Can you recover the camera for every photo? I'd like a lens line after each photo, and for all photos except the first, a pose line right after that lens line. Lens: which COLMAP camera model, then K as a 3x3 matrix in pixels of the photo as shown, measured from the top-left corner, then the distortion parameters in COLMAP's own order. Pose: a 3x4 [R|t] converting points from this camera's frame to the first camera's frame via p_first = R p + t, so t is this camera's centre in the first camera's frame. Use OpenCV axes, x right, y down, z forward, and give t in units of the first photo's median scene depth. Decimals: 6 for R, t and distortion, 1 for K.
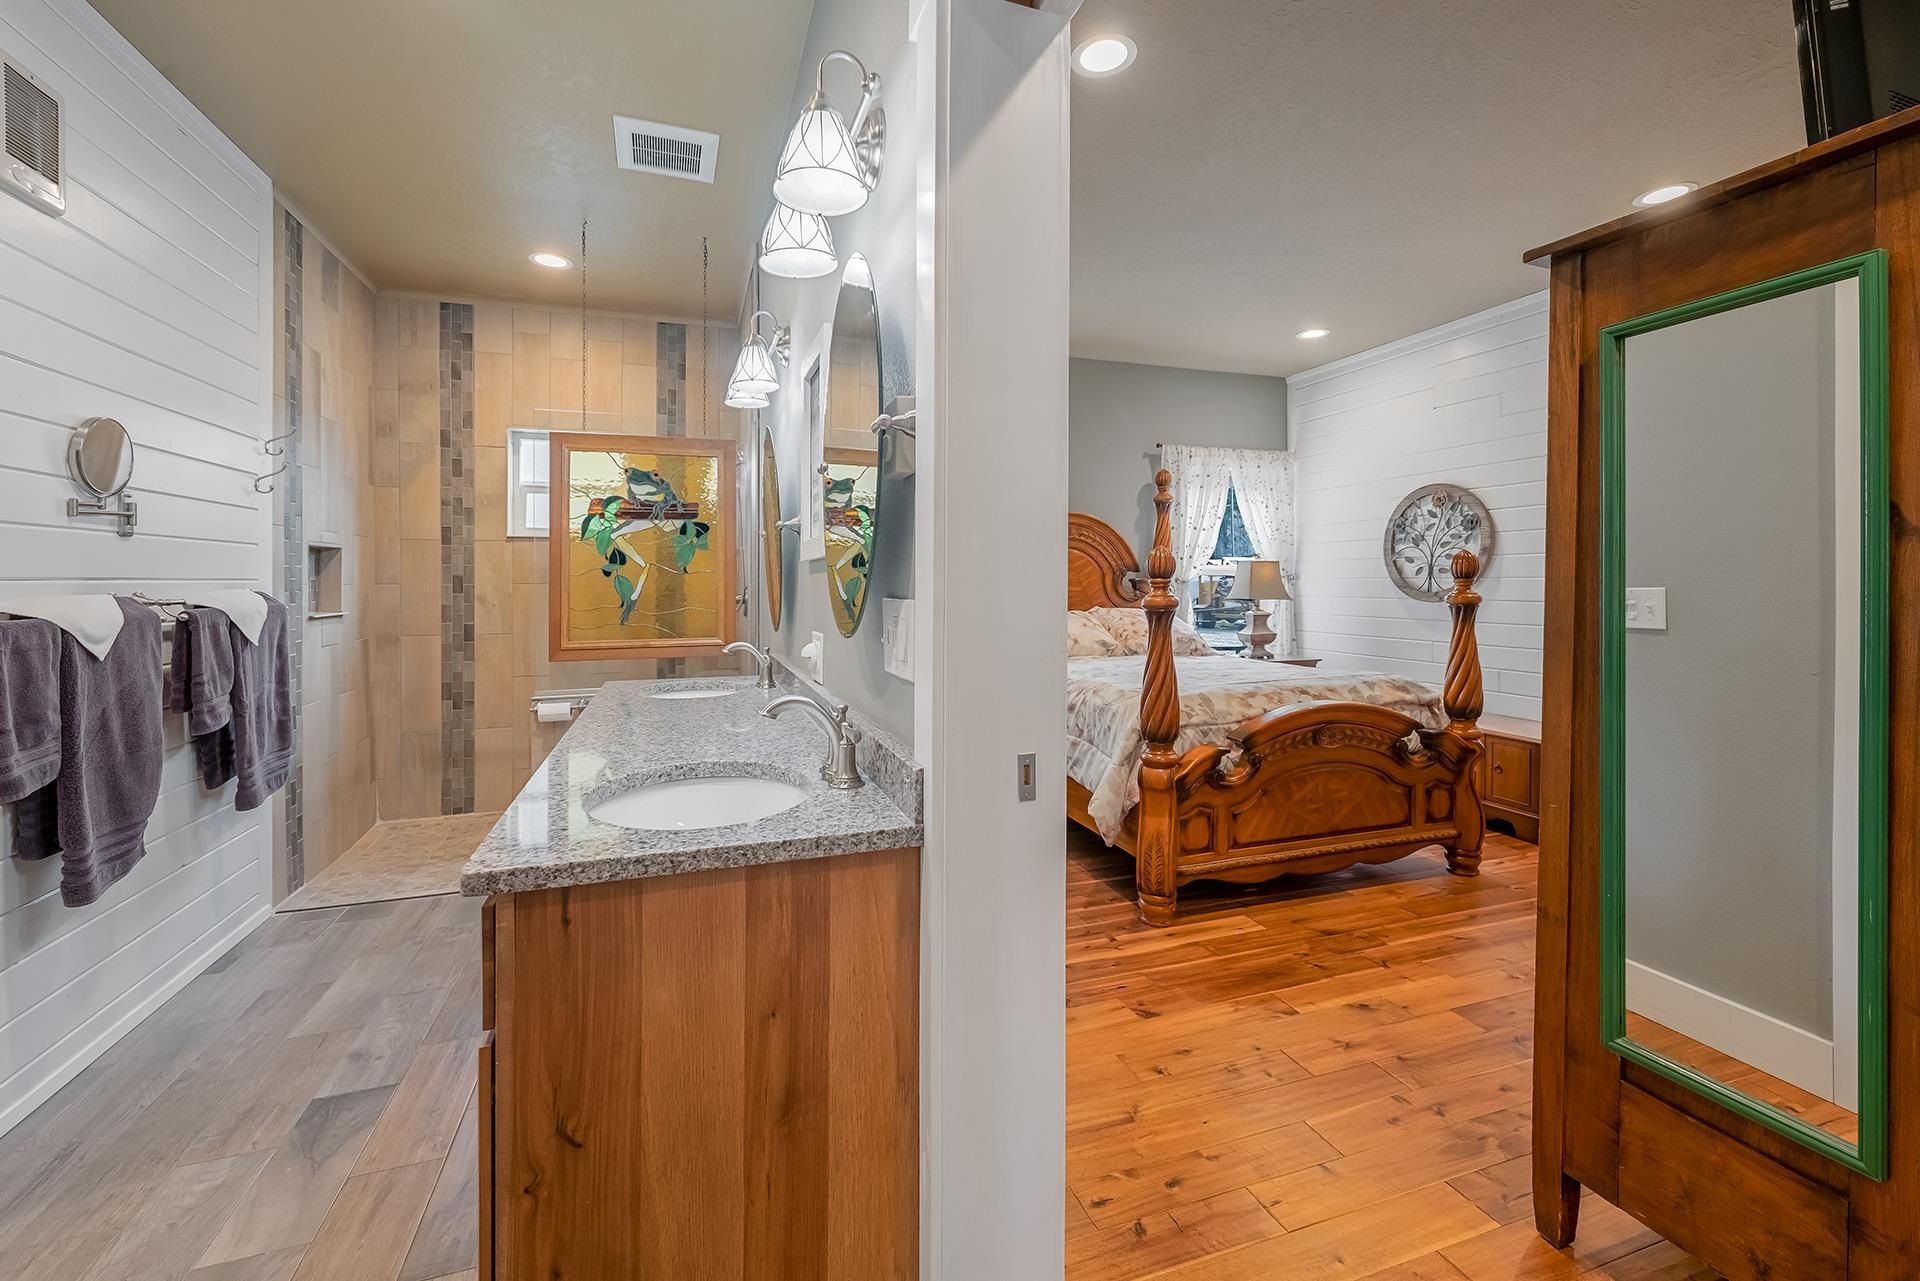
lens RADIAL K [[791.3, 0, 948.1], [0, 791.3, 591.9], [0, 0, 1]] dist [-0.000669, 0.000116]
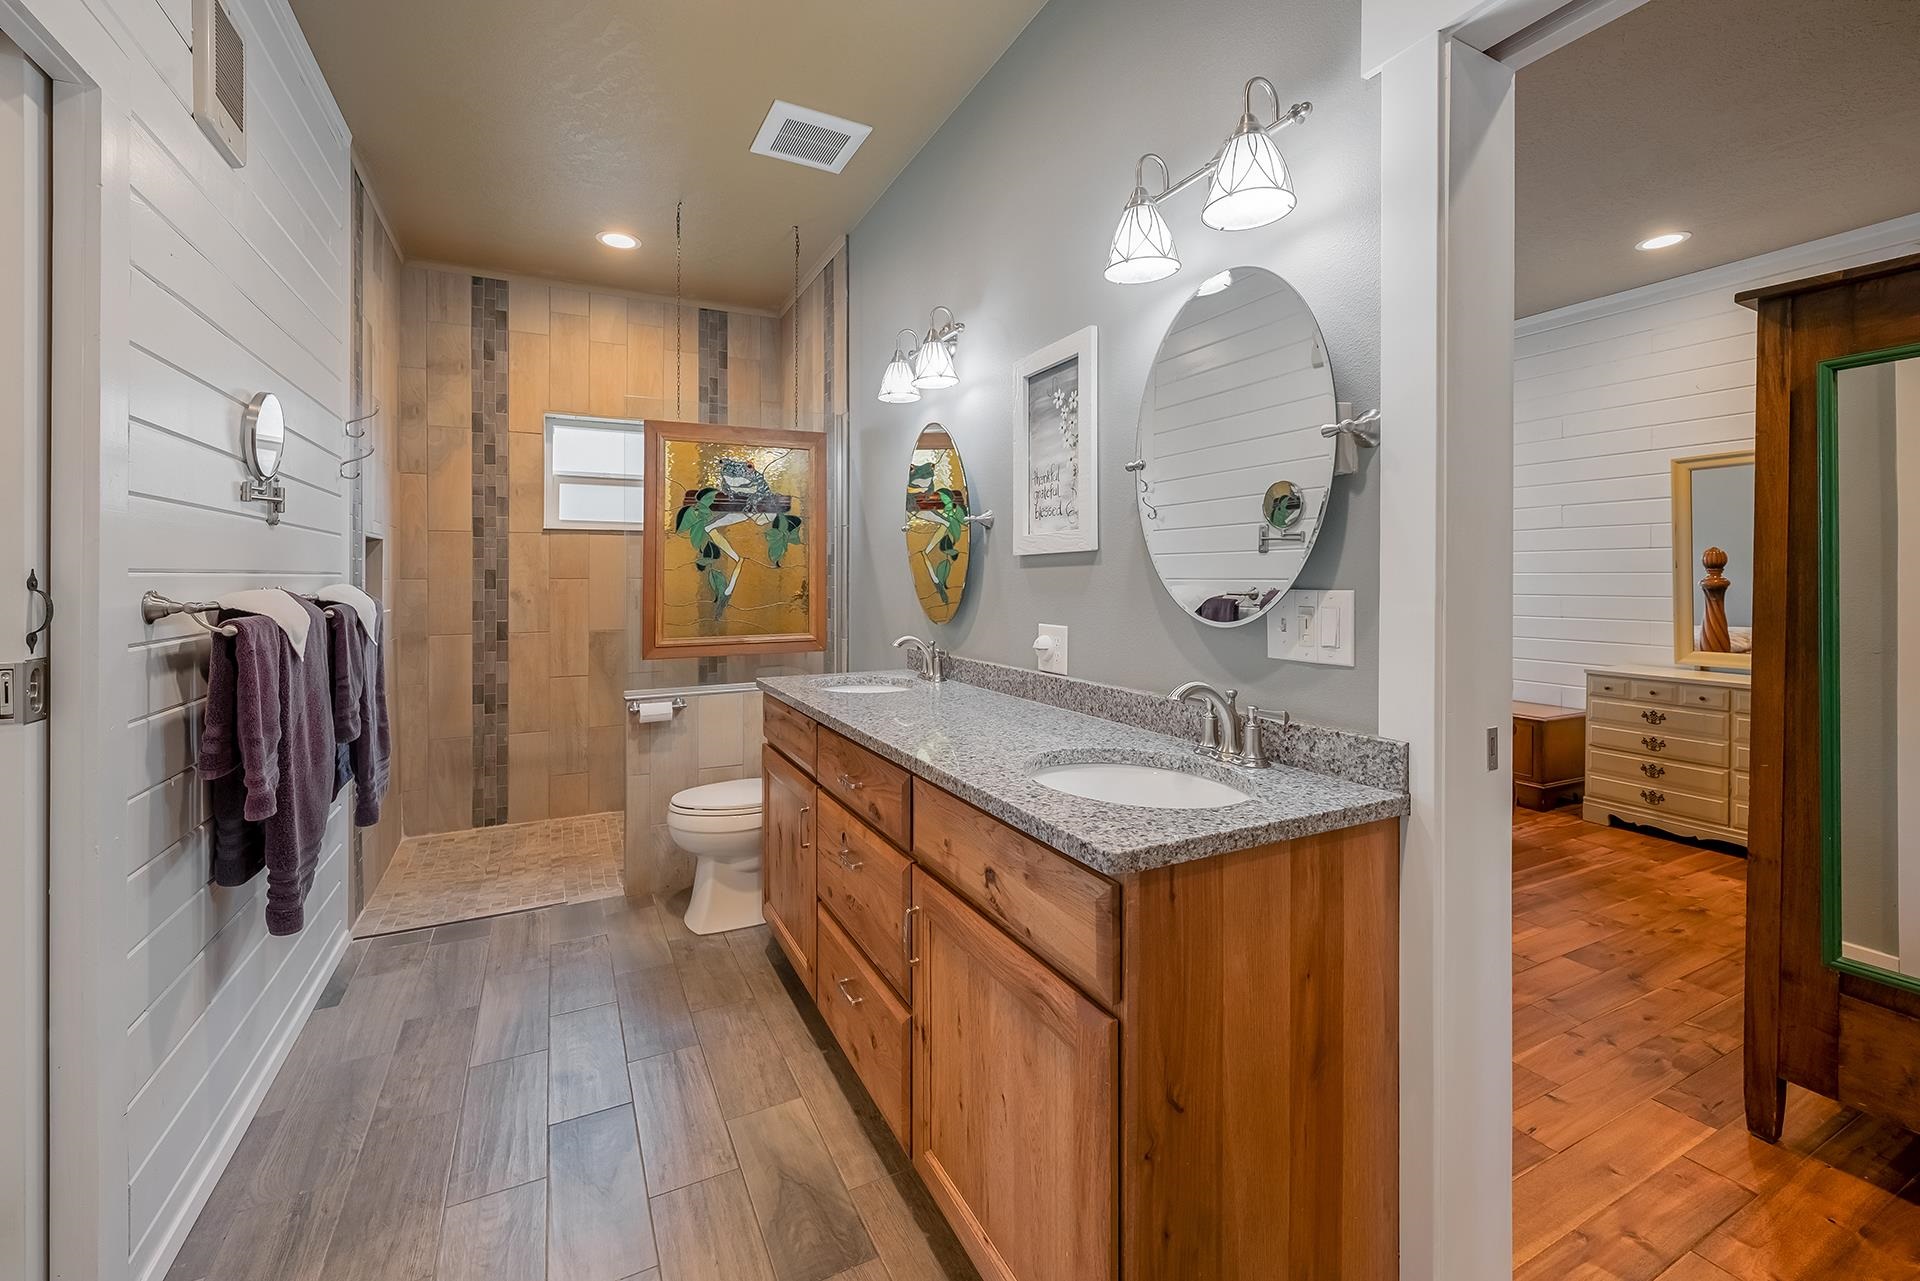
lens RADIAL K [[791.3, 0, 964.4], [0, 791.3, 584.5], [0, 0, 1]] dist [-0.000669, 0.000116]
pose [[0.990580, -0.001021, 0.136930, -0.422657], [0.001629, 0.999989, -0.004330, 0.003550], [-0.136924, 0.004512, 0.990571, -0.001071]]
